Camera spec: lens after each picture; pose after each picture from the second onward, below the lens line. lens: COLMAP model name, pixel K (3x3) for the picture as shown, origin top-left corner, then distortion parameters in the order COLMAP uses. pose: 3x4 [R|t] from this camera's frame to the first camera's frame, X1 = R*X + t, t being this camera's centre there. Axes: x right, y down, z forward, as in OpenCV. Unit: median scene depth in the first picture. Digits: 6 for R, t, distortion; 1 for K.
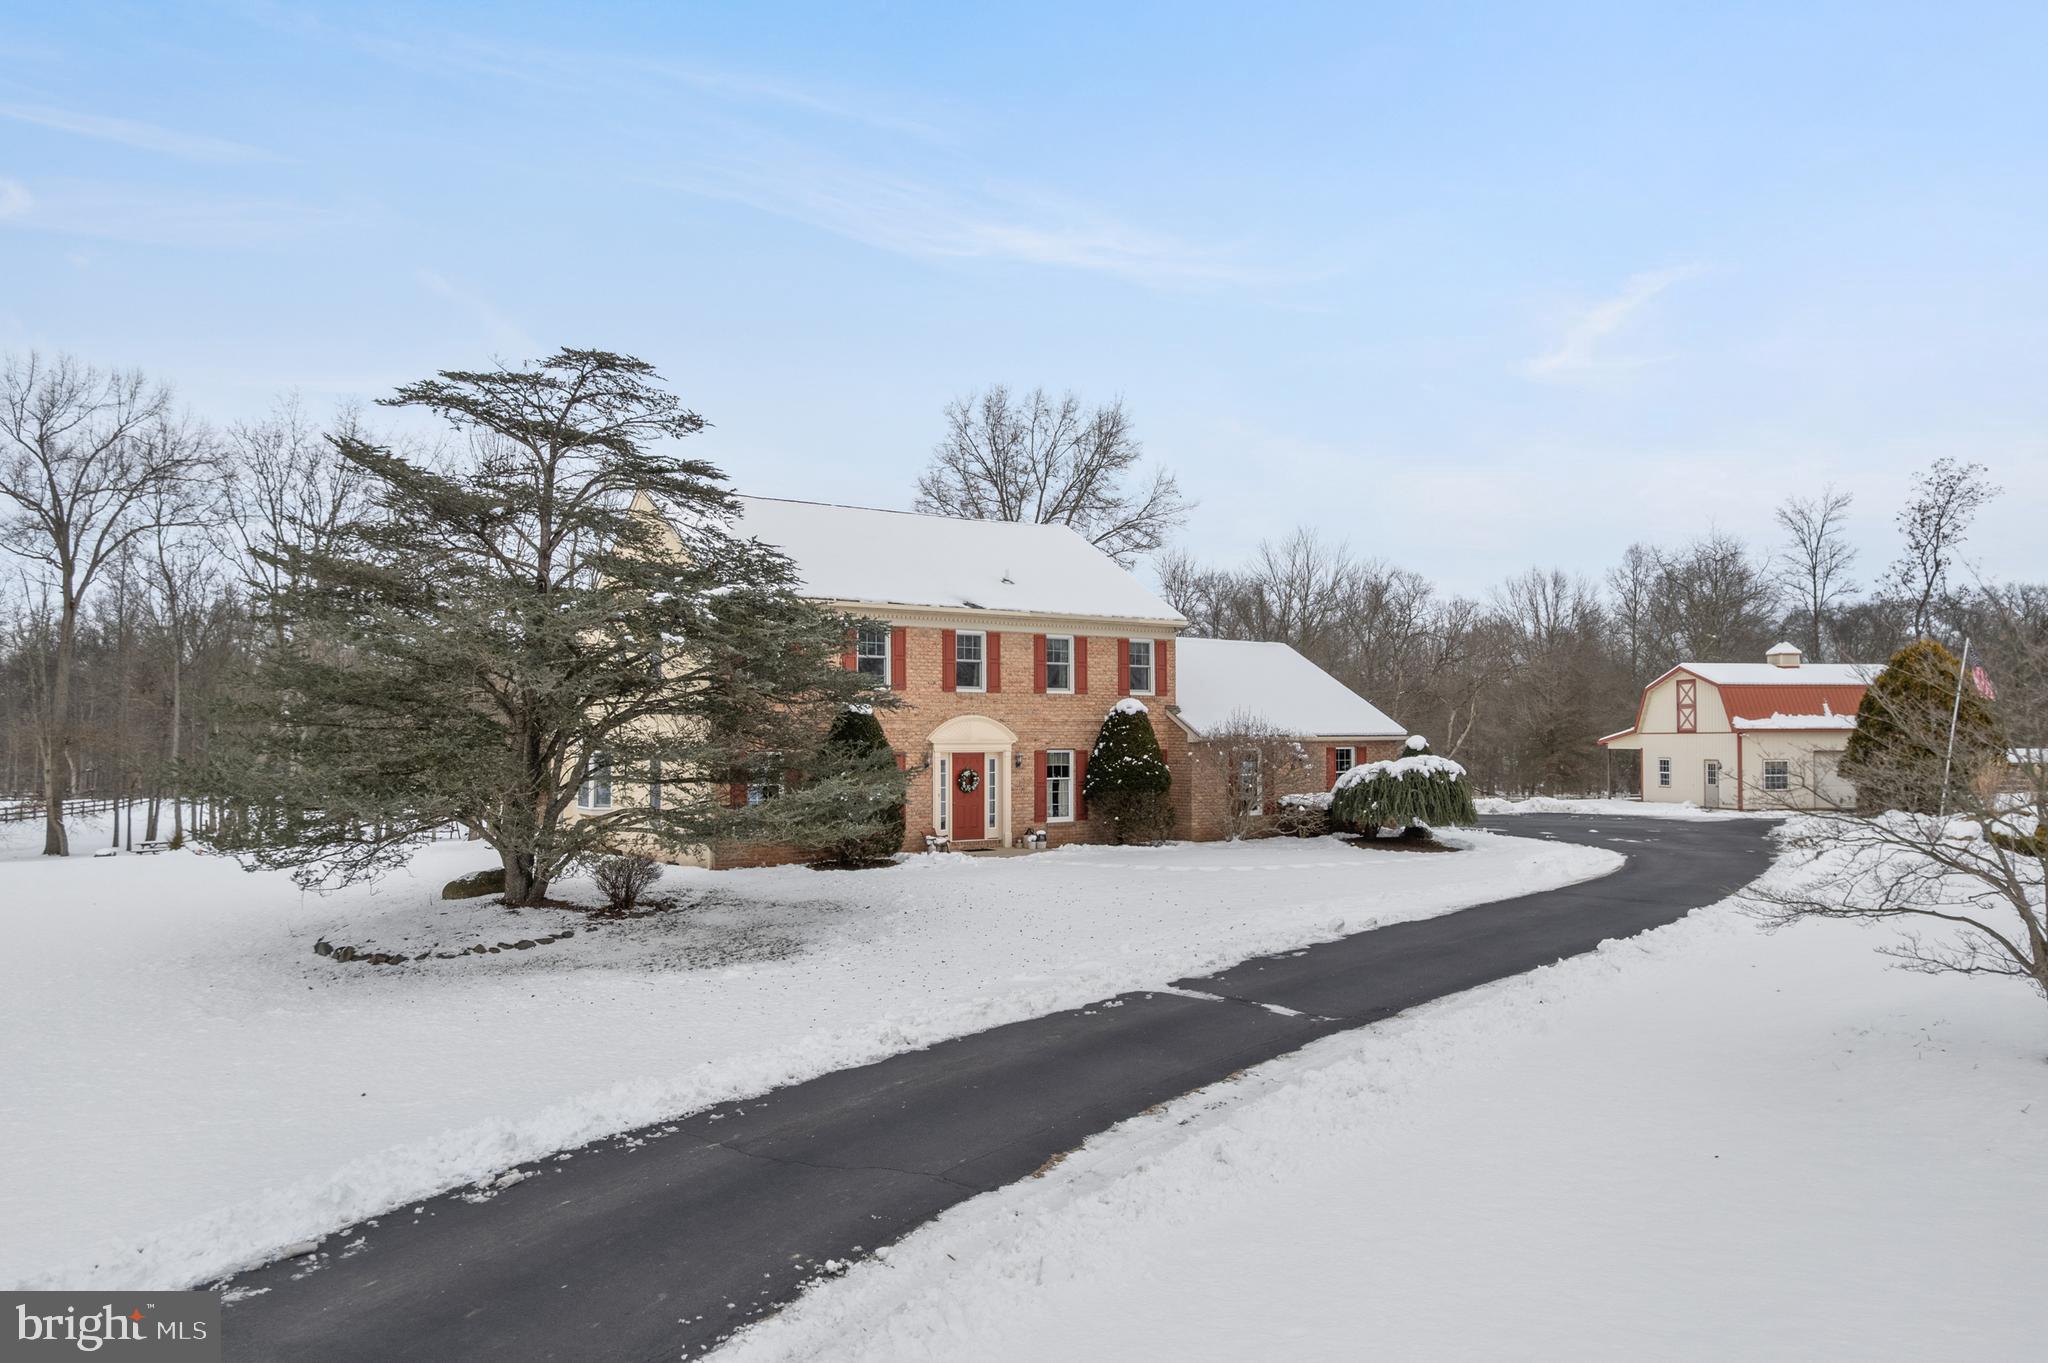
lens RADIAL K [[1329.7, 0, 1020.7], [0, 1329.7, 694.7], [0, 0, 1]] dist [-0.076905, 0.072767]
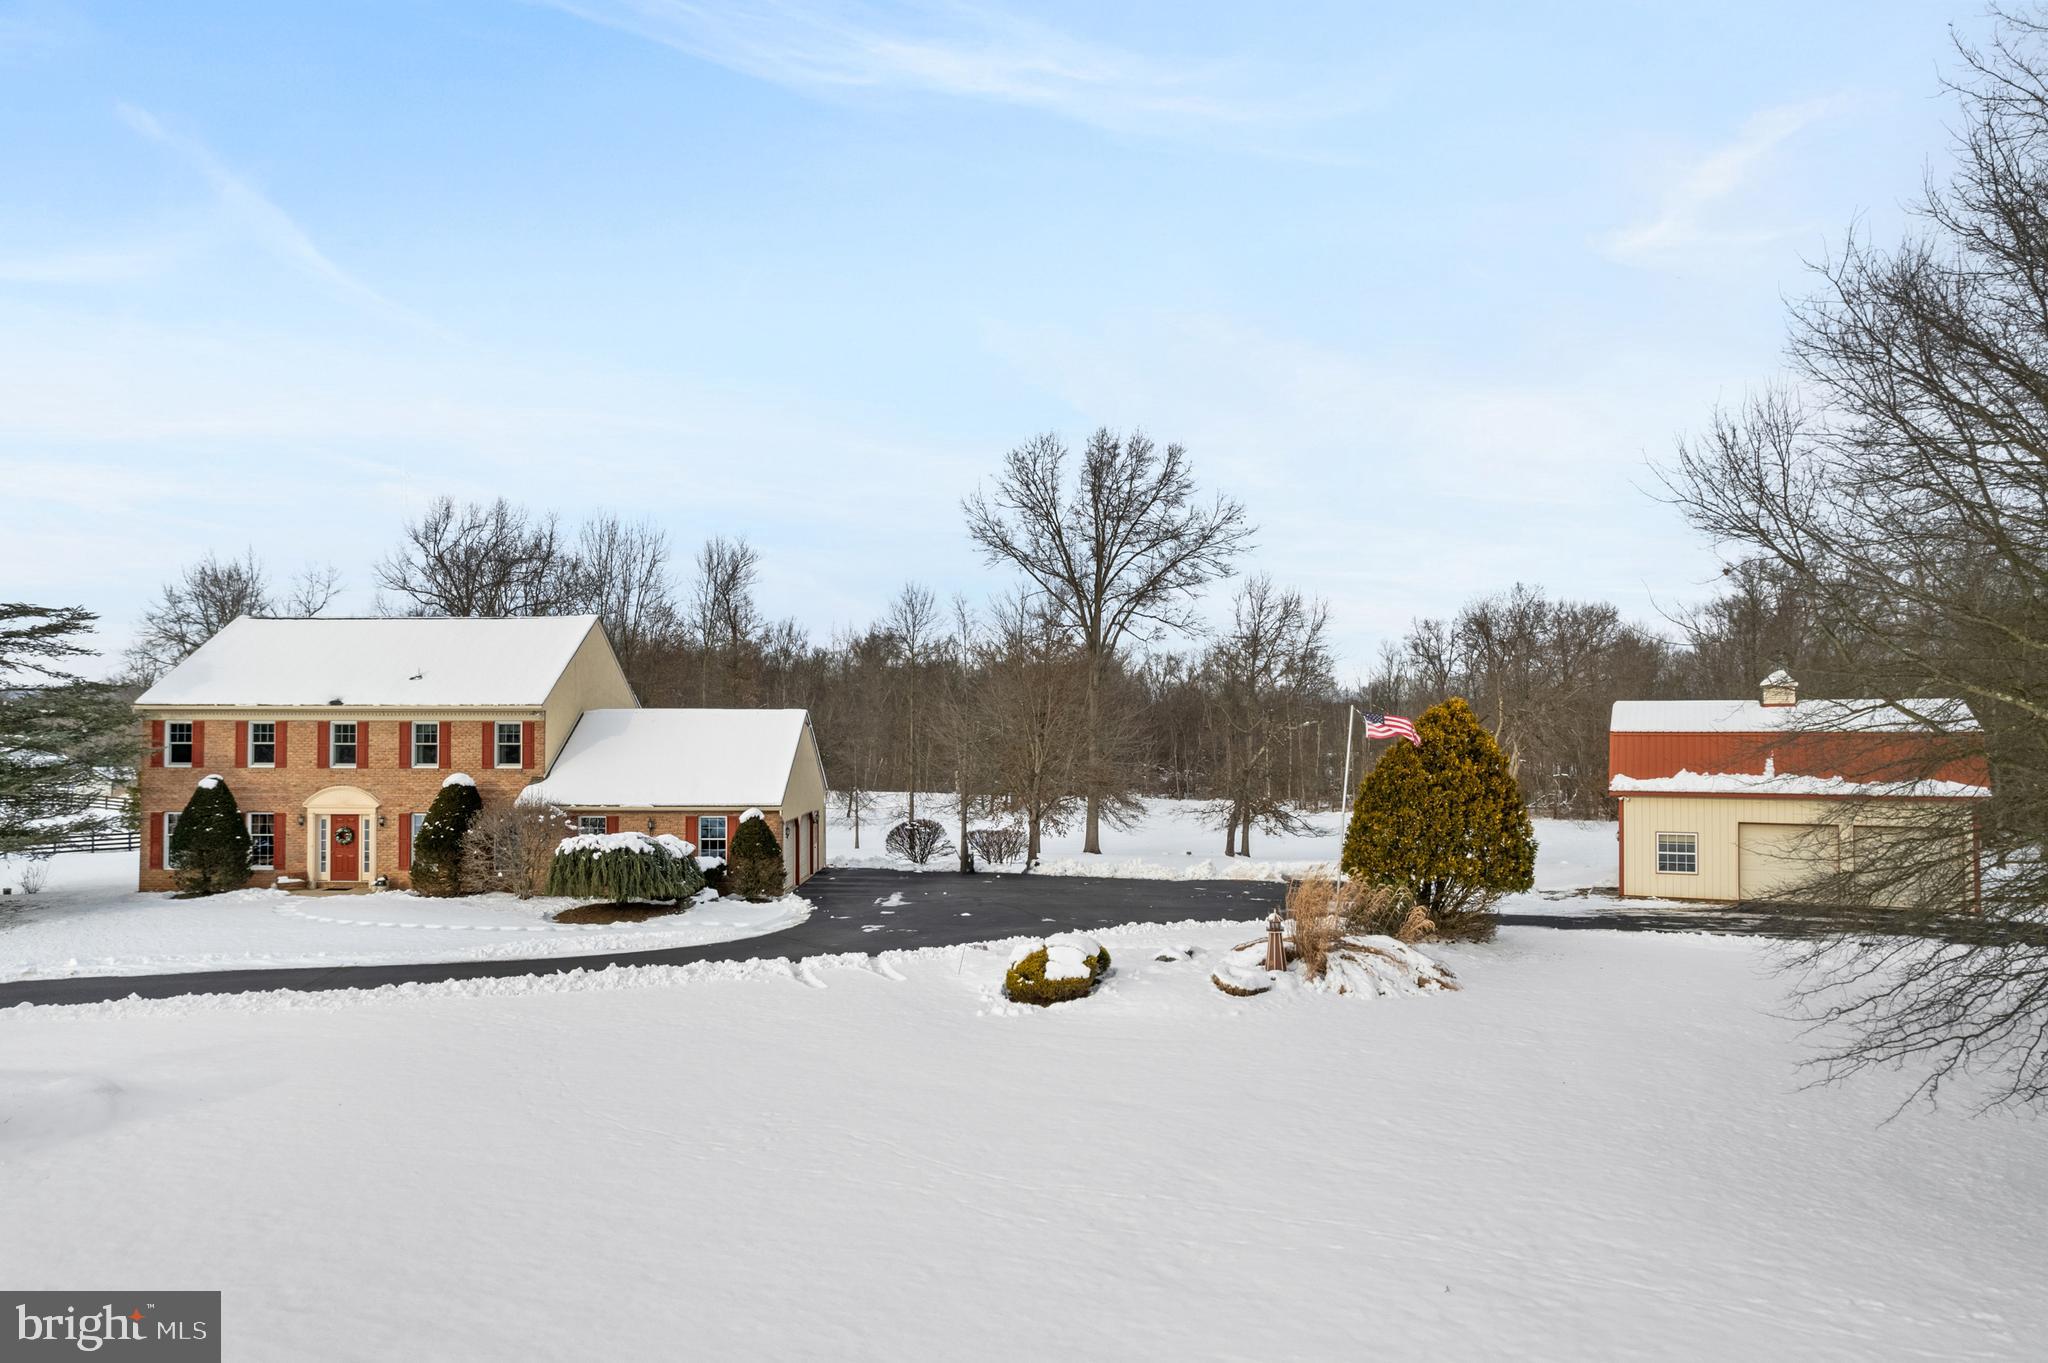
lens RADIAL K [[1329.7, 0, 1020.7], [0, 1329.7, 694.7], [0, 0, 1]] dist [-0.076905, 0.072767]
pose [[0.836447, -0.013742, -0.547876, 1.118832], [0.014618, 0.999889, -0.002761, -0.055651], [0.547853, -0.005699, 0.836555, 0.259180]]
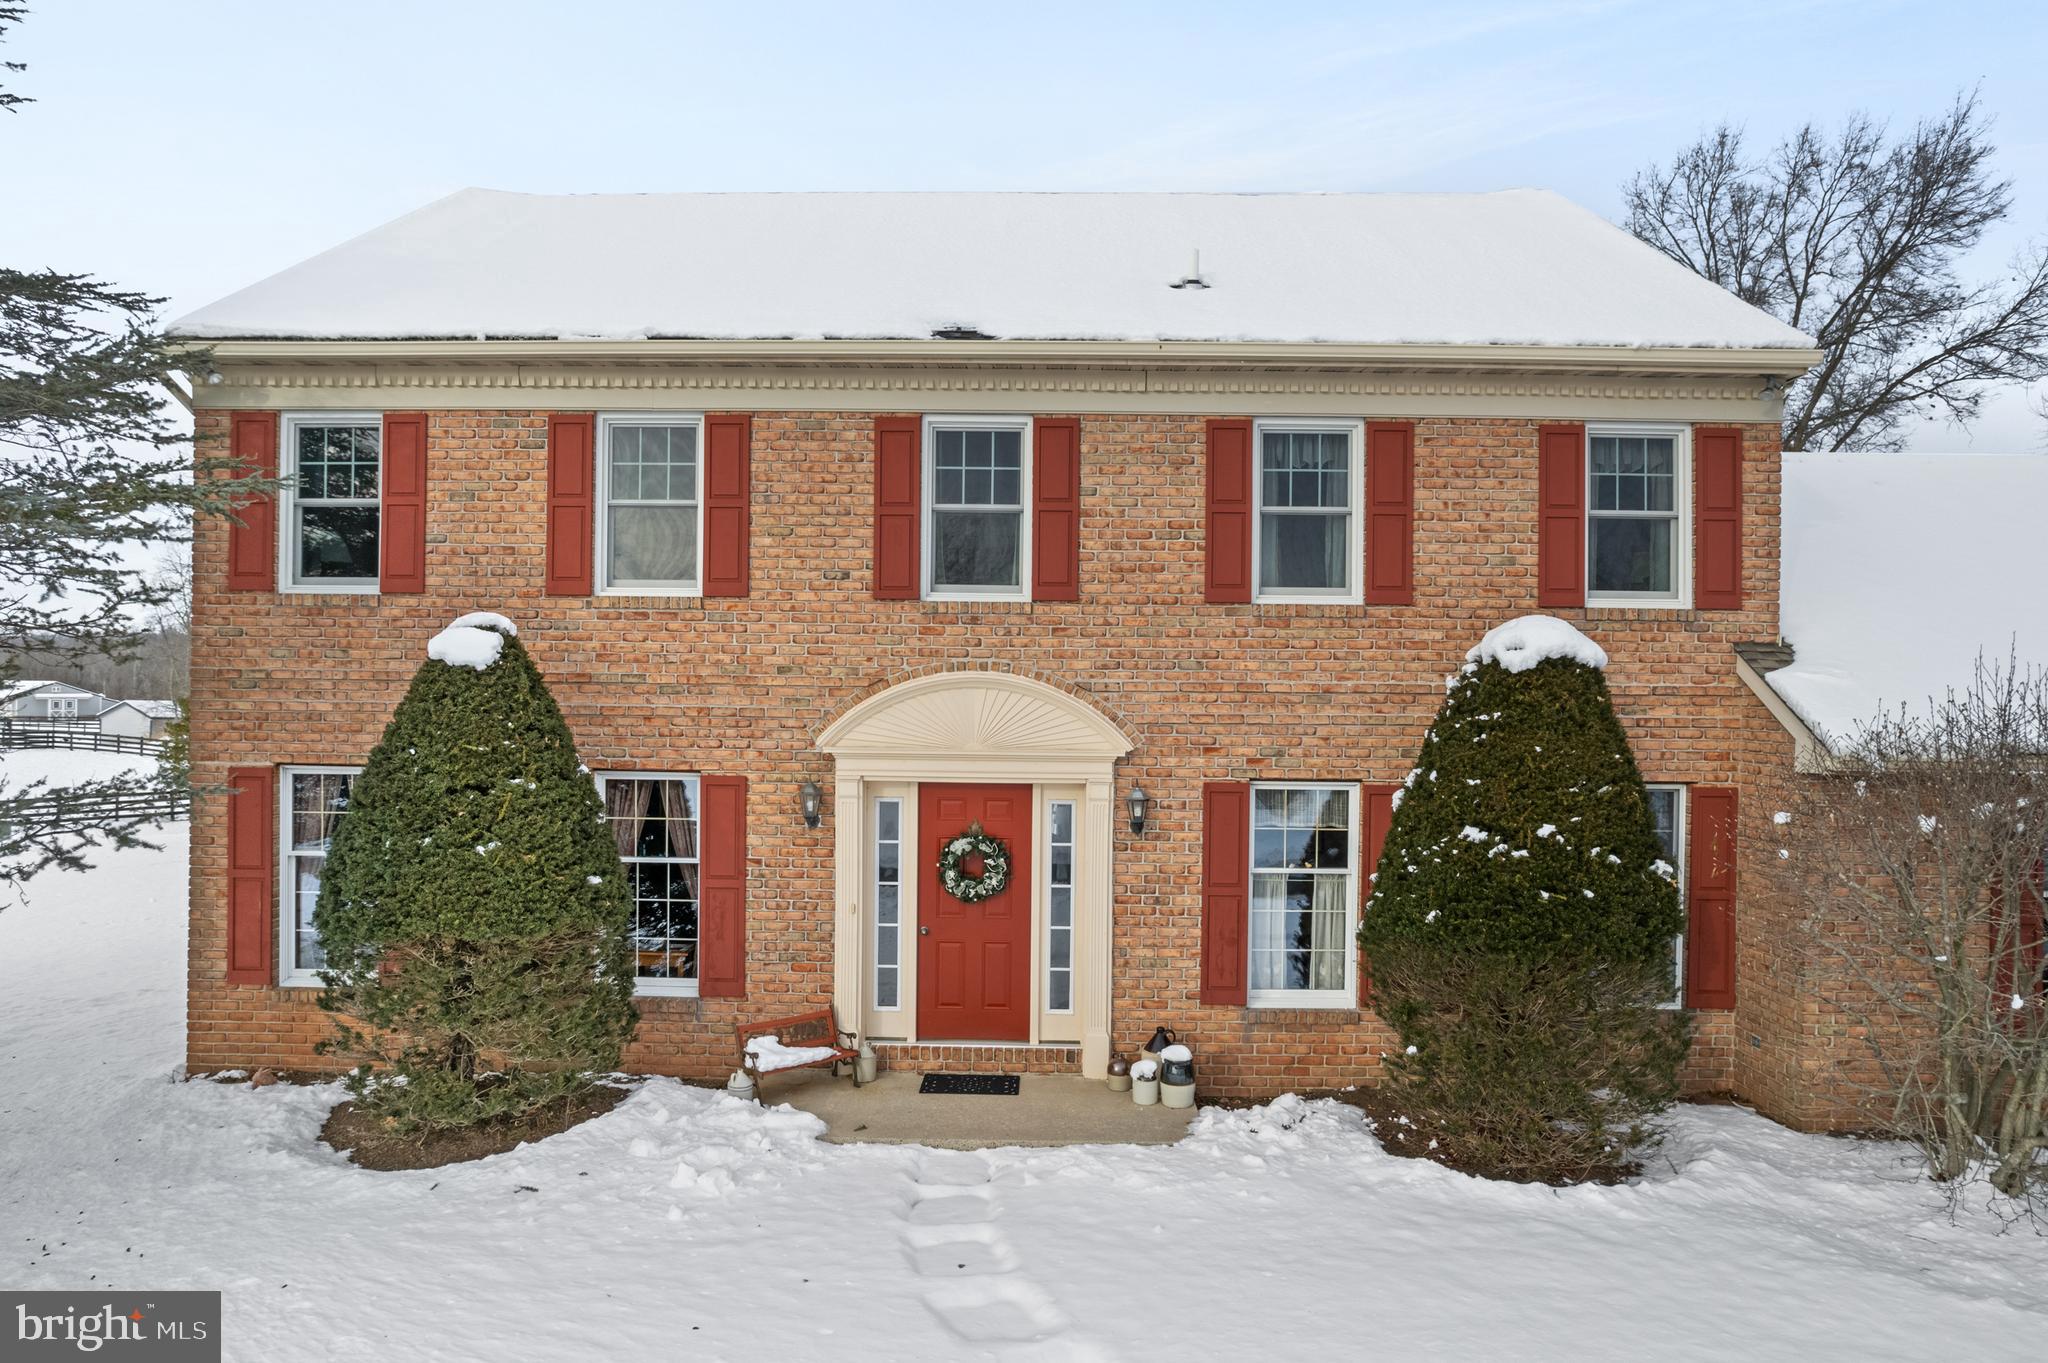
lens RADIAL K [[1329.7, 0, 1020.7], [0, 1329.7, 694.7], [0, 0, 1]] dist [-0.076905, 0.072767]
pose [[0.817517, 0.012679, -0.575765, 0.147416], [0.004210, 0.999599, 0.027990, 0.011009], [0.575890, -0.025307, 0.817136, 0.668305]]
